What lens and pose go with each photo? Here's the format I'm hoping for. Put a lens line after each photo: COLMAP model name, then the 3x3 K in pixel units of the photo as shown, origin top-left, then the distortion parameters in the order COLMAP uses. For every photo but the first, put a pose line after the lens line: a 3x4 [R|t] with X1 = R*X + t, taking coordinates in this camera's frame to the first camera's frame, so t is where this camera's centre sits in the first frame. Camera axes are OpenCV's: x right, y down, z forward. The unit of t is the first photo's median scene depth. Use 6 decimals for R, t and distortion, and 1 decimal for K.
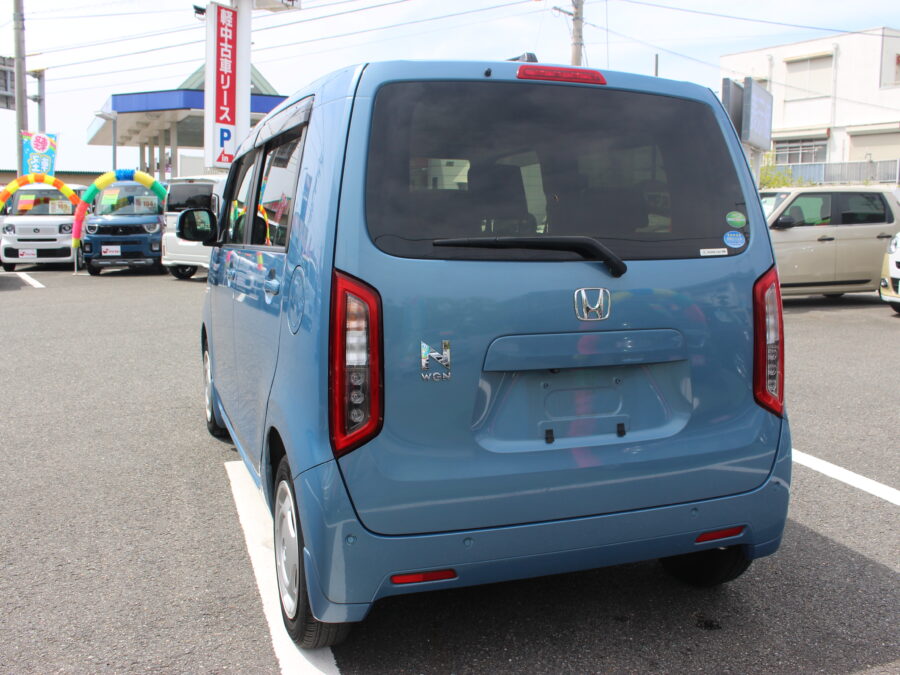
lens RADIAL K [[882.2, 0, 448.4], [0, 882.2, 339.4], [0, 0, 1]] dist [-0.090667, 0.000000]
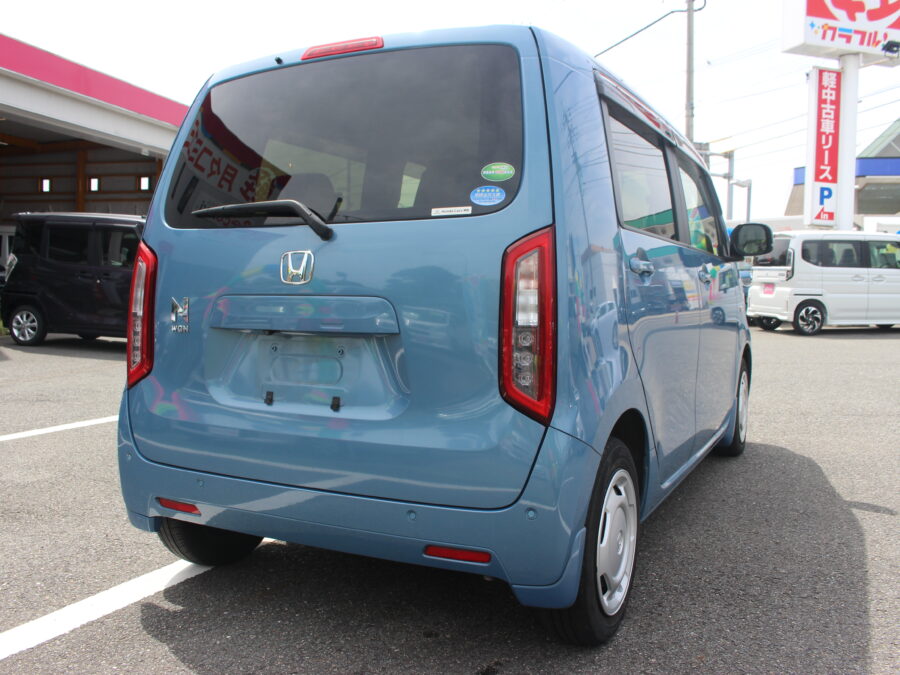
lens RADIAL K [[808.3, 0, 452.4], [0, 808.3, 343.9], [0, 0, 1]] dist [-0.116122, 0.050561]
pose [[0.694748, 0.049823, -0.717526, 0.847542], [-0.095898, 0.995108, -0.023756, 0.045102], [0.712832, 0.085314, 0.696127, 0.456507]]
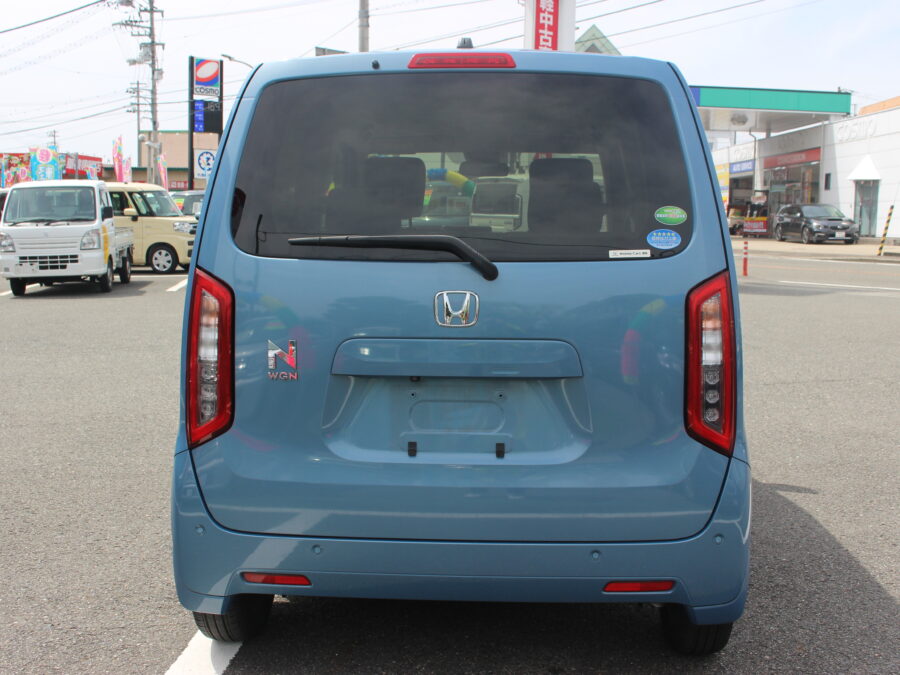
lens RADIAL K [[995.8, 0, 446.2], [0, 995.8, 338.5], [0, 0, 1]] dist [-0.074578, 0.000000]
pose [[0.919888, 0.041687, -0.389960, 0.507298], [-0.049300, 0.998739, -0.009527, 0.001124], [0.389071, 0.027989, 0.920783, 0.036239]]
